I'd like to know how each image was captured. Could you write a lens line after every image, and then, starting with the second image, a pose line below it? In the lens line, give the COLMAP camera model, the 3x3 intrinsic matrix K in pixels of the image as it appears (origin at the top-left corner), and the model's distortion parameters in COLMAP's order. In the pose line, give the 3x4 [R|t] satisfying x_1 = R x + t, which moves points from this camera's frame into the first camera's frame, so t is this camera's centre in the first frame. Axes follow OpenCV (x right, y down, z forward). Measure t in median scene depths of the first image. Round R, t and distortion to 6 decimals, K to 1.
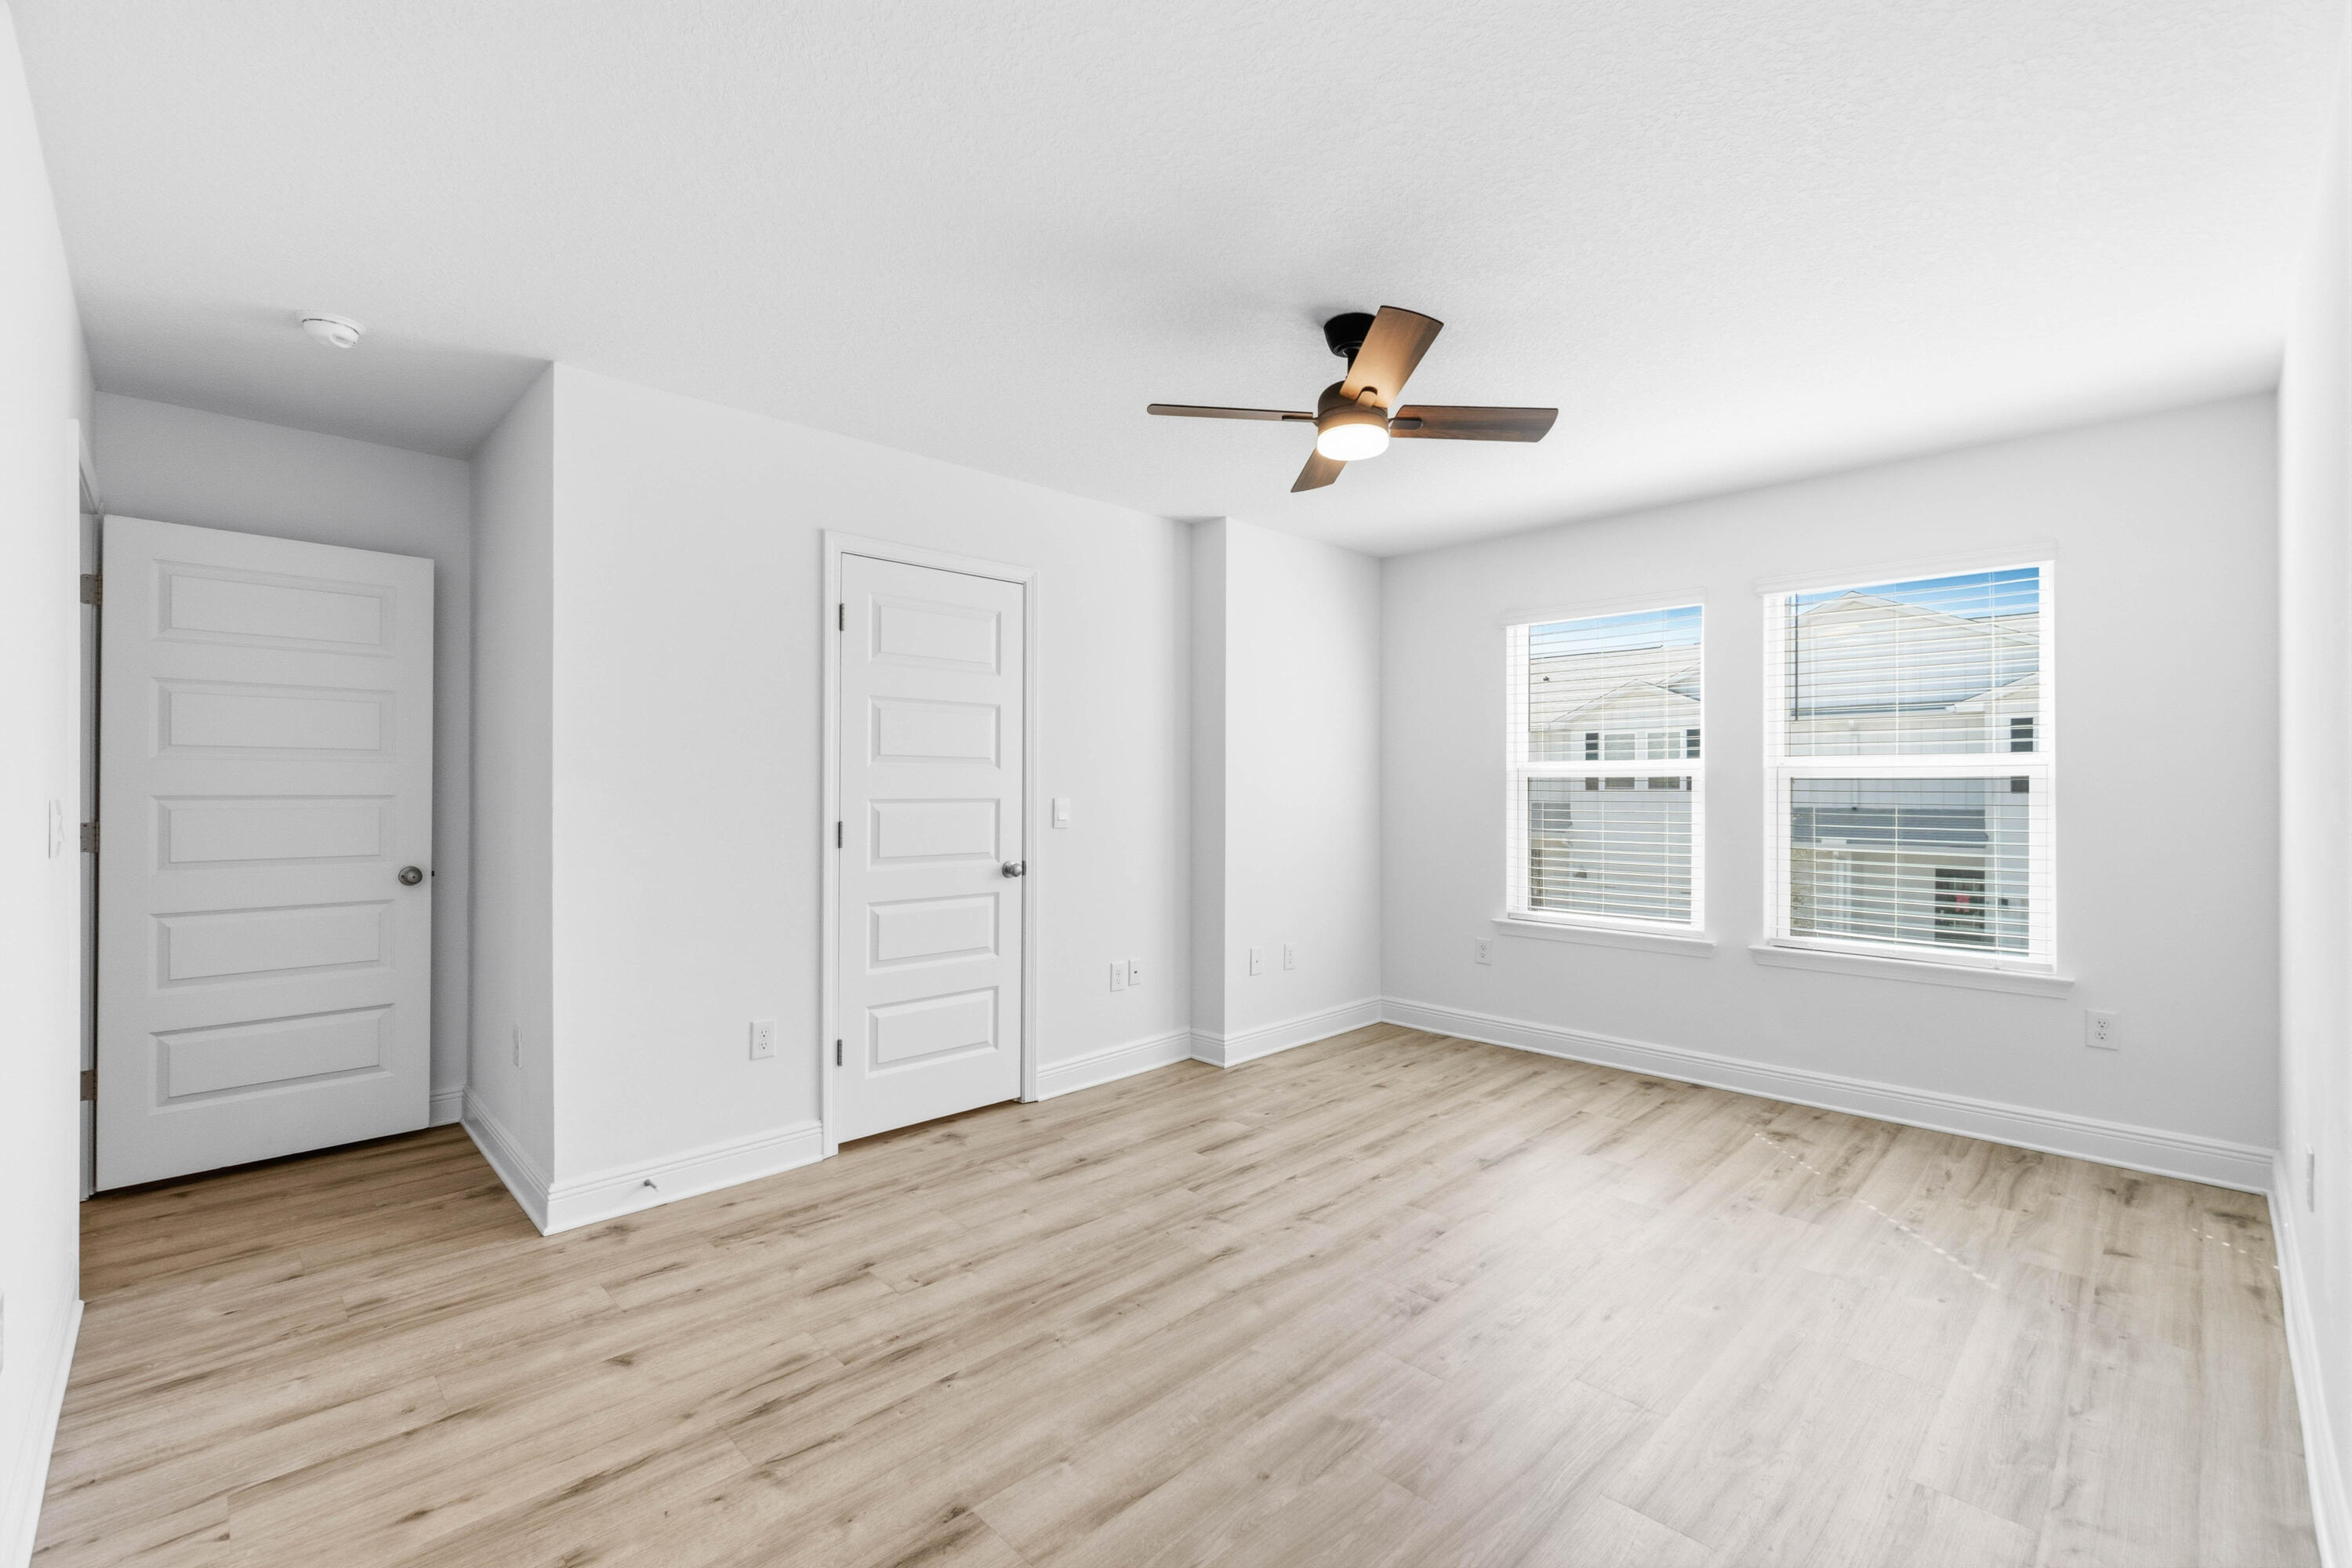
lens RADIAL K [[1010.0, 0, 1180.6], [0, 1010.0, 778.0], [0, 0, 1]] dist [-0.000567, -0.000014]
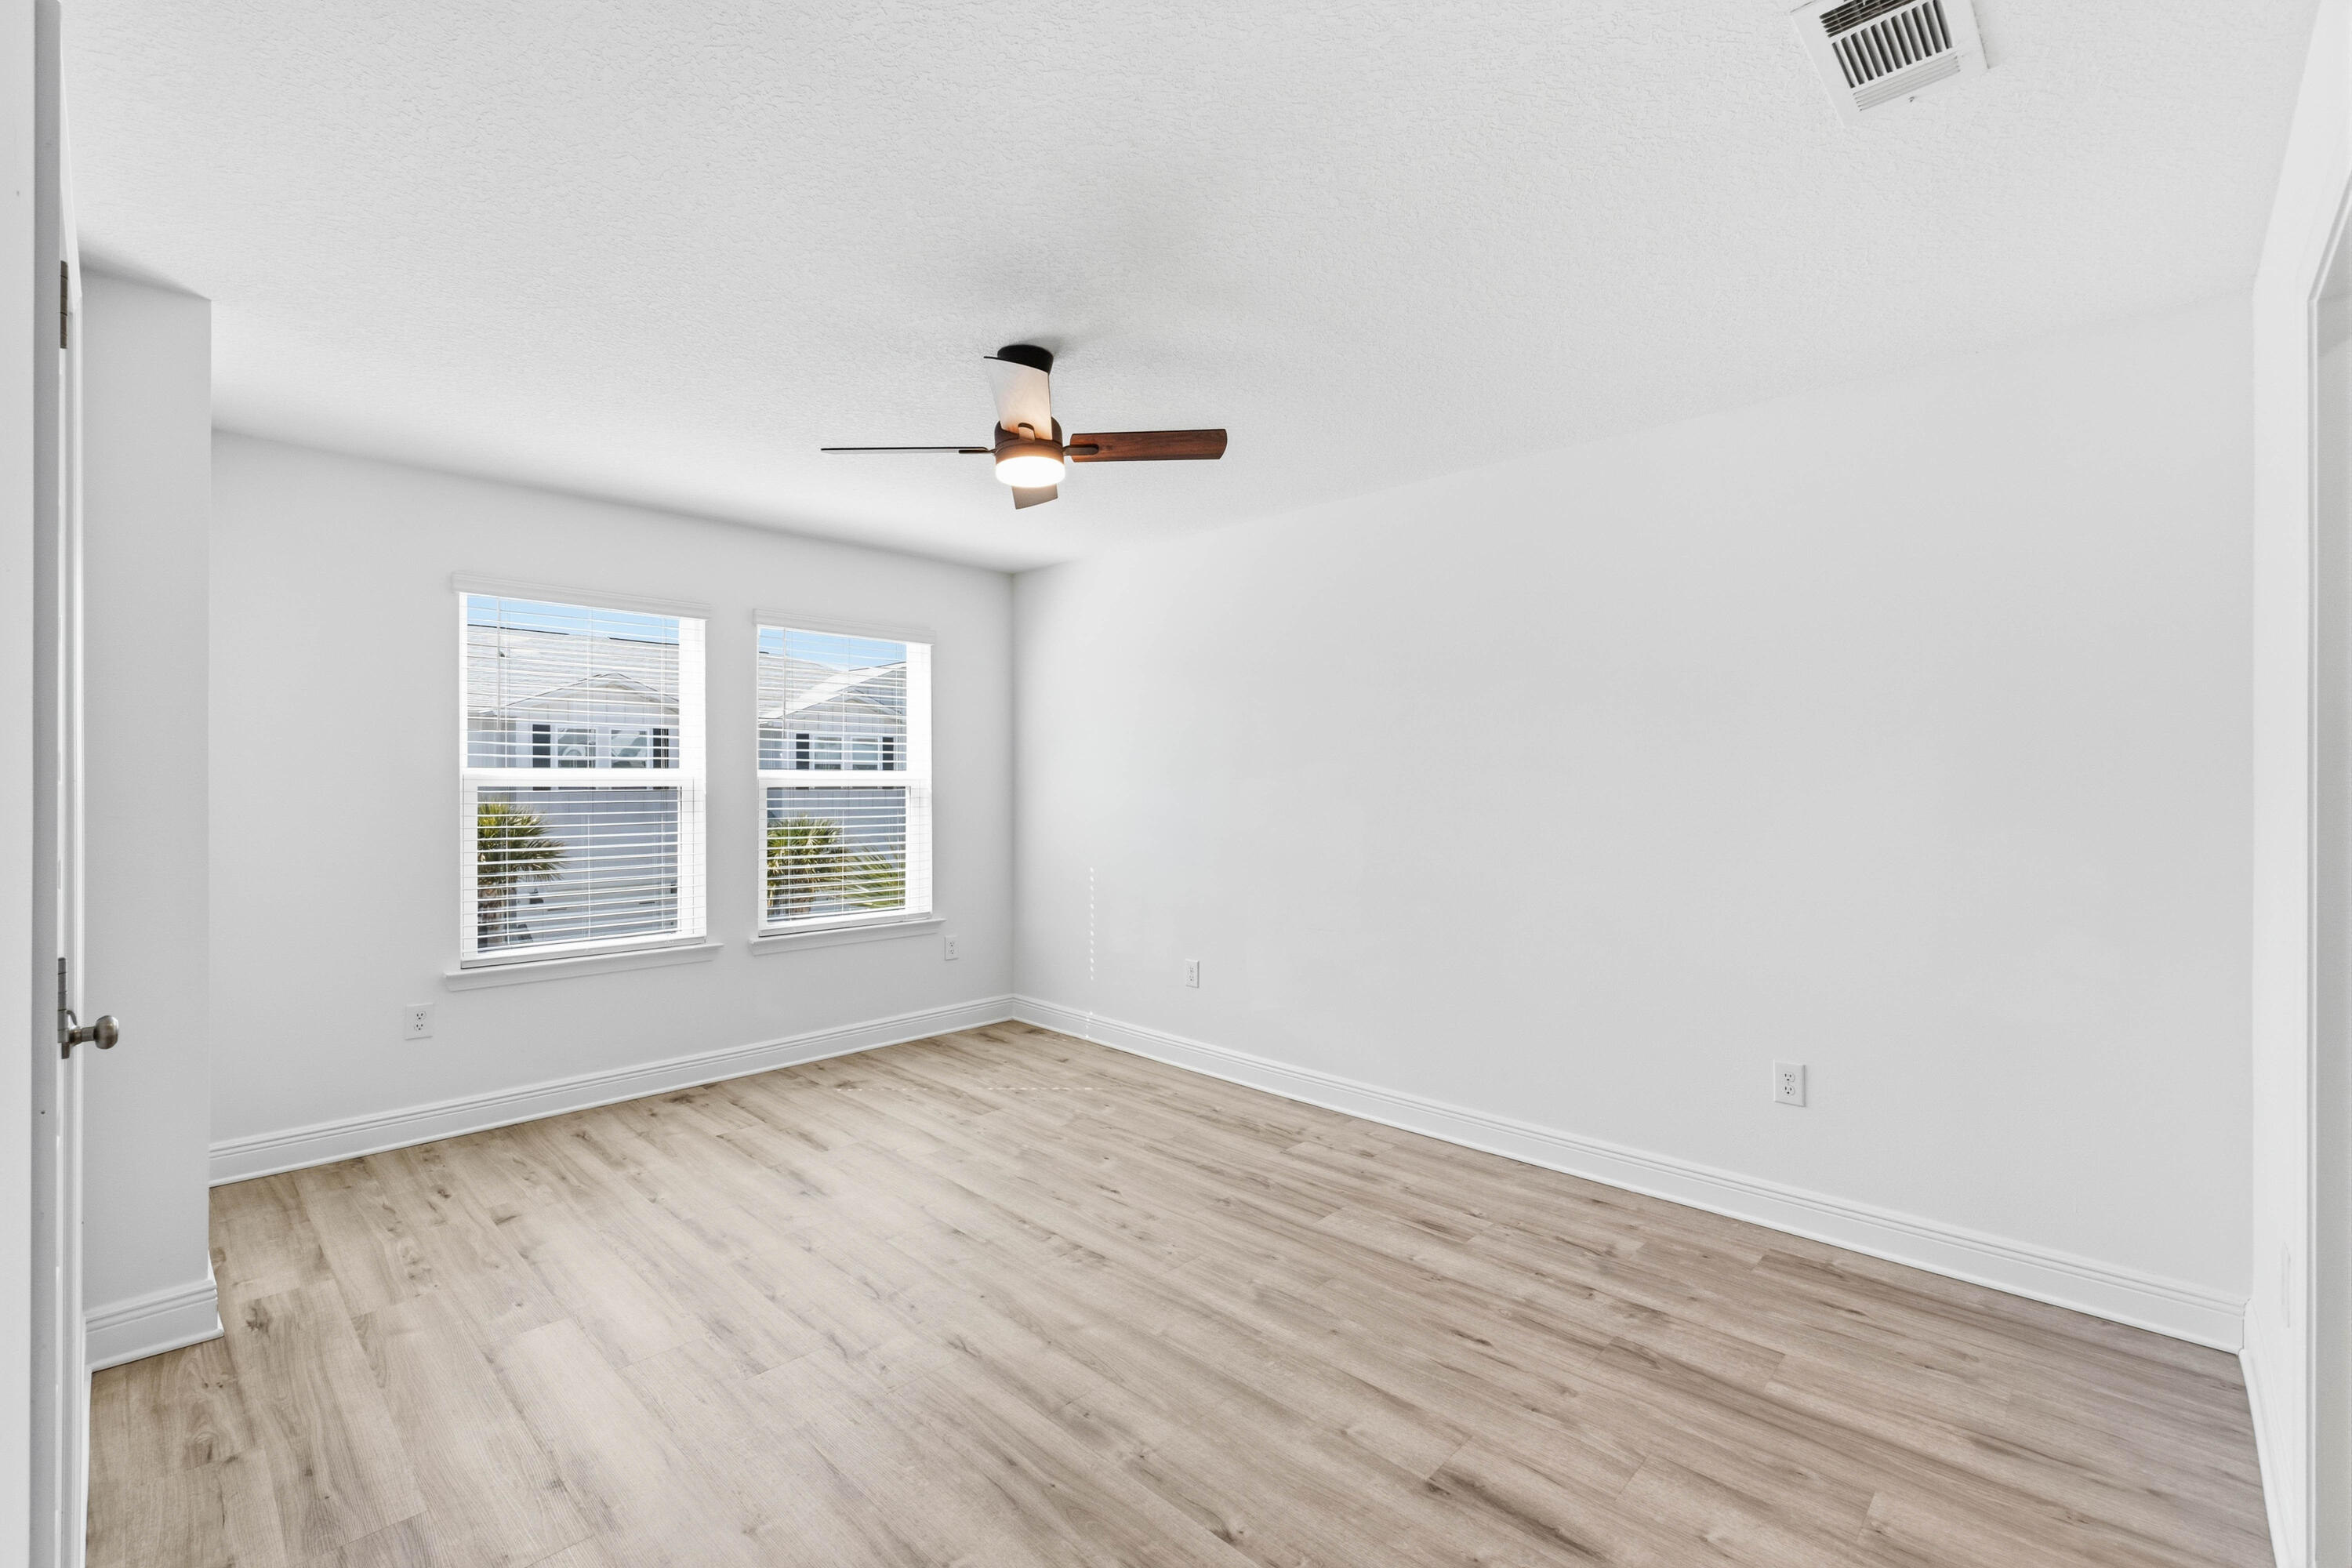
lens RADIAL K [[1010.0, 0, 1183.4], [0, 1010.0, 787.6], [0, 0, 1]] dist [-0.000567, -0.000014]
pose [[-0.030742, -0.006235, 0.999508, -0.636581], [-0.009142, 0.999940, 0.005956, -0.013553], [-0.999486, -0.008954, -0.030797, 0.645550]]
